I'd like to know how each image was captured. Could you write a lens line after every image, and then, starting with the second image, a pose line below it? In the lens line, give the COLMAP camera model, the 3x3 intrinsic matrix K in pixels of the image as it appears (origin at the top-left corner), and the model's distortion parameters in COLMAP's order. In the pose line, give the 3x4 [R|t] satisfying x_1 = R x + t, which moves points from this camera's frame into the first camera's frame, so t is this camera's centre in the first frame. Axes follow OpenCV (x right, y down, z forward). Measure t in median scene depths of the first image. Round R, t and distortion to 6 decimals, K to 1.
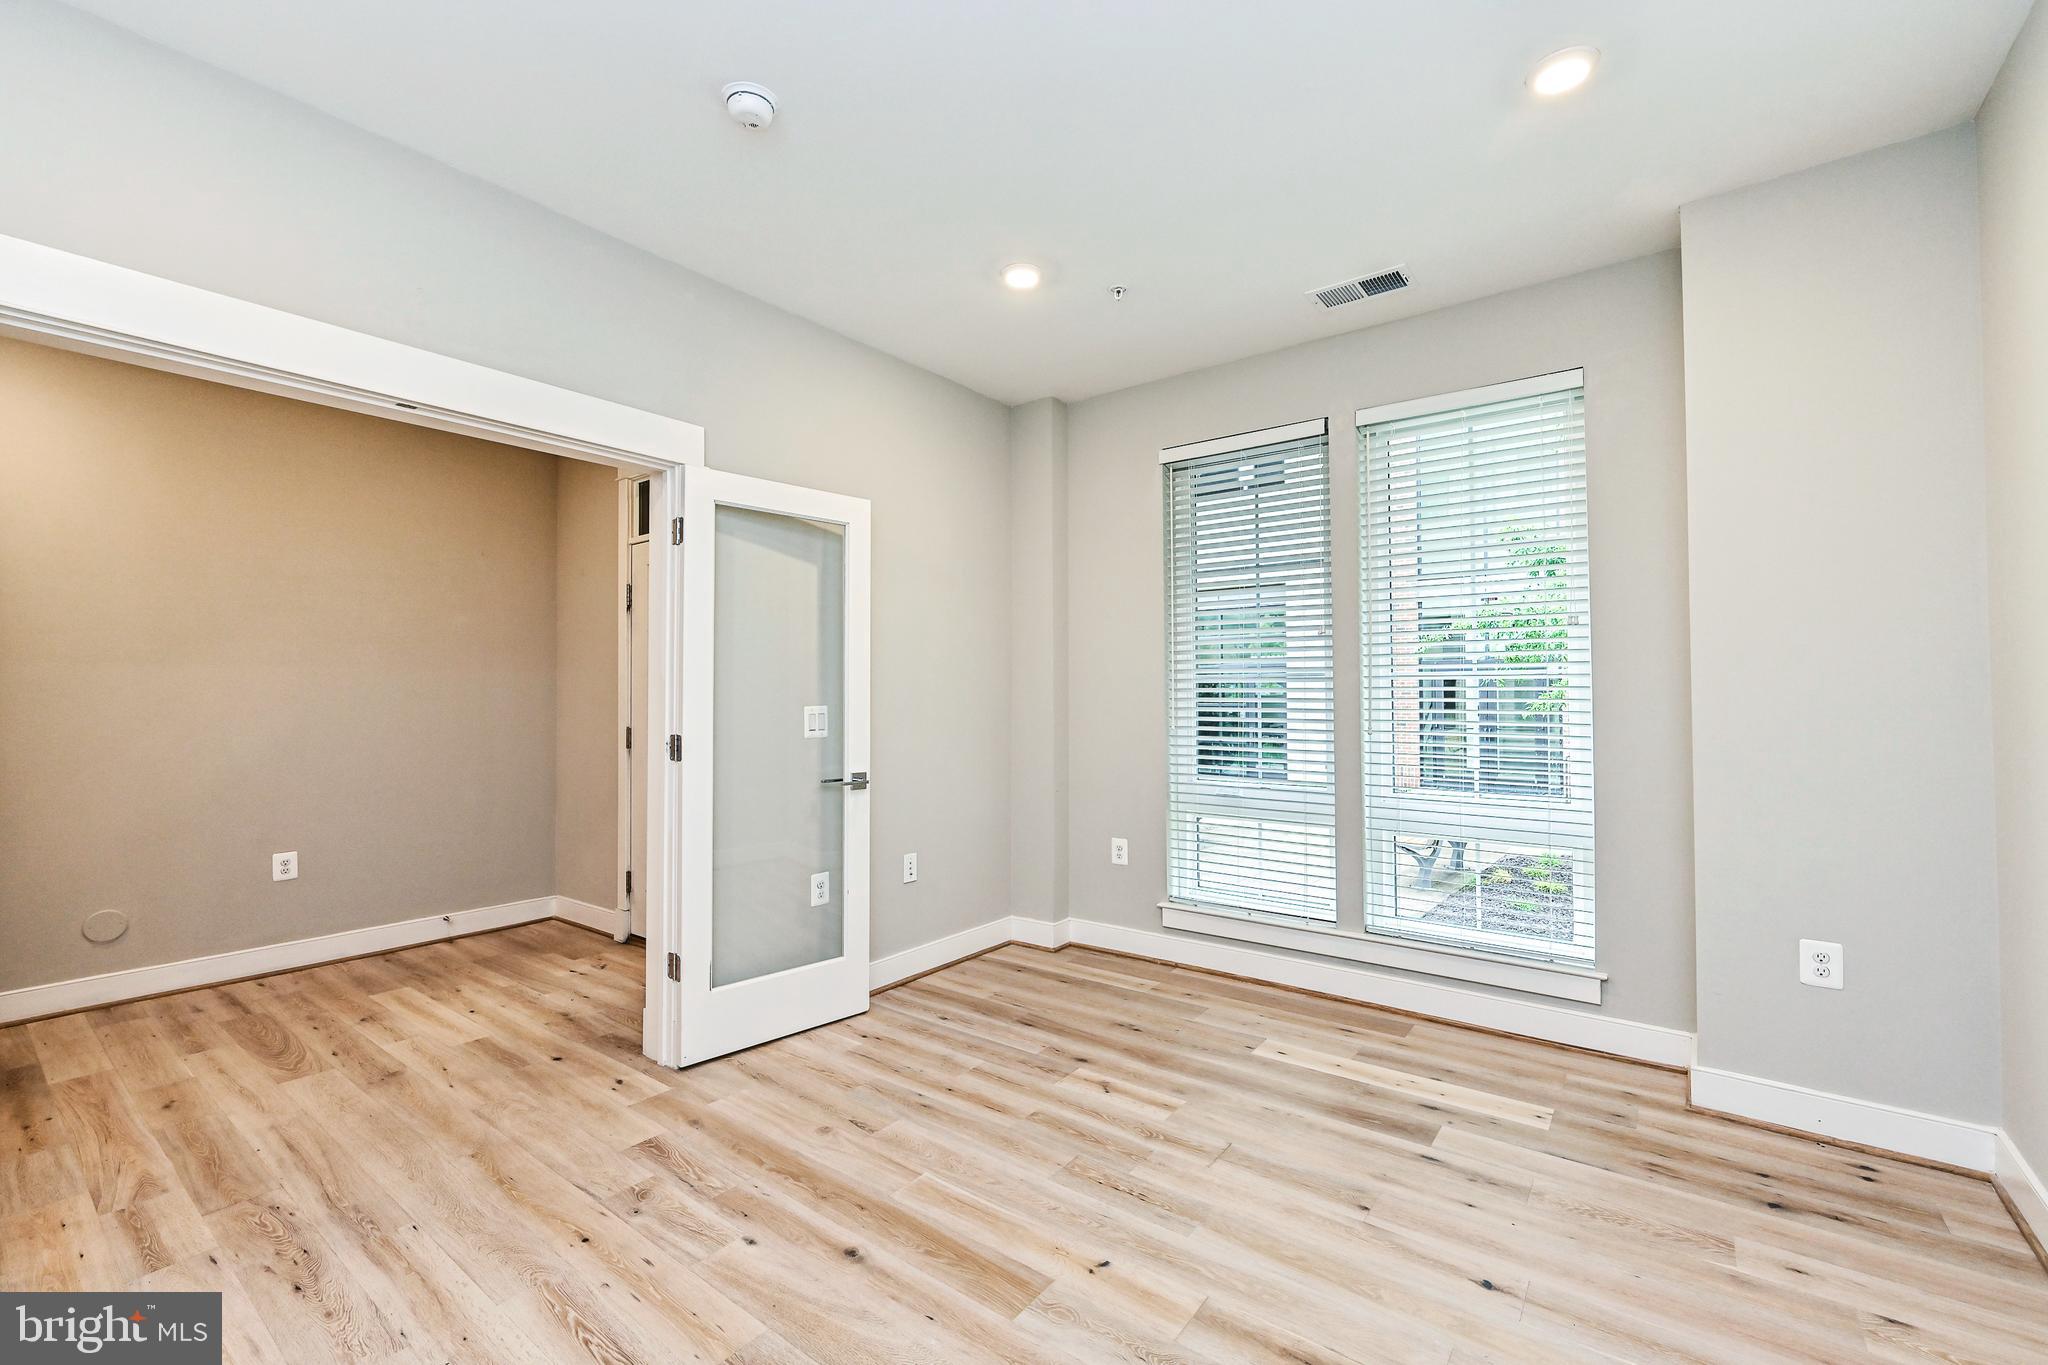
lens RADIAL K [[845.9, 0, 1024.0], [0, 845.9, 682.5], [0, 0, 1]] dist [0.021337, 0.000010]
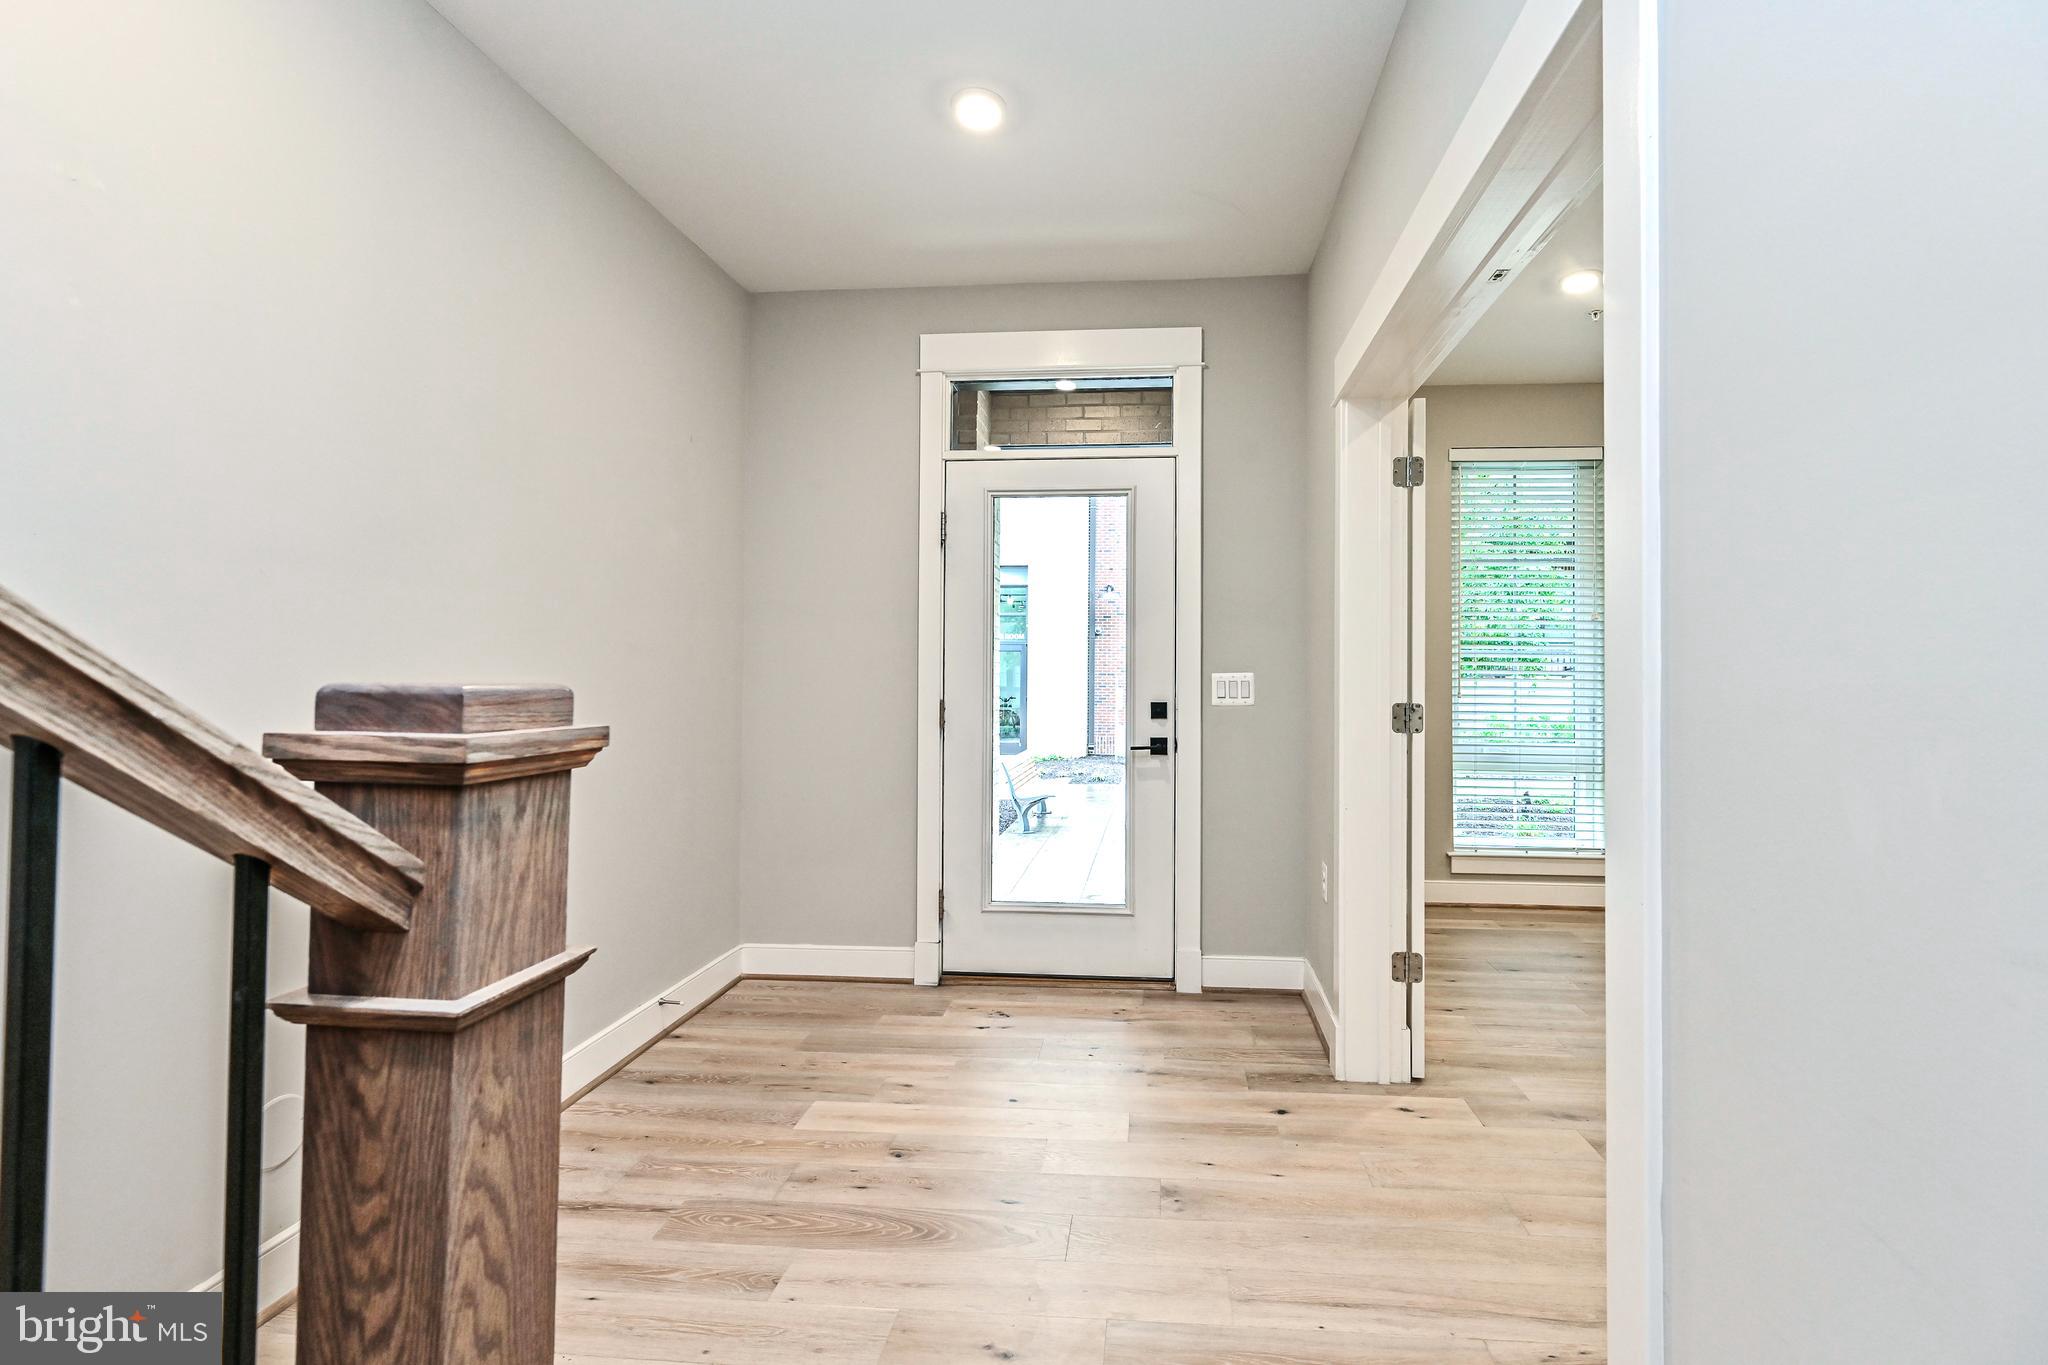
lens RADIAL K [[821.4, 0, 1024.0], [0, 821.4, 682.5], [0, 0, 1]] dist [0.000822, 0.000035]
pose [[0.824653, 0.015278, 0.565432, -1.002142], [-0.022428, 0.999732, 0.005698, 0.037205], [-0.565194, -0.017380, 0.824775, 0.436845]]
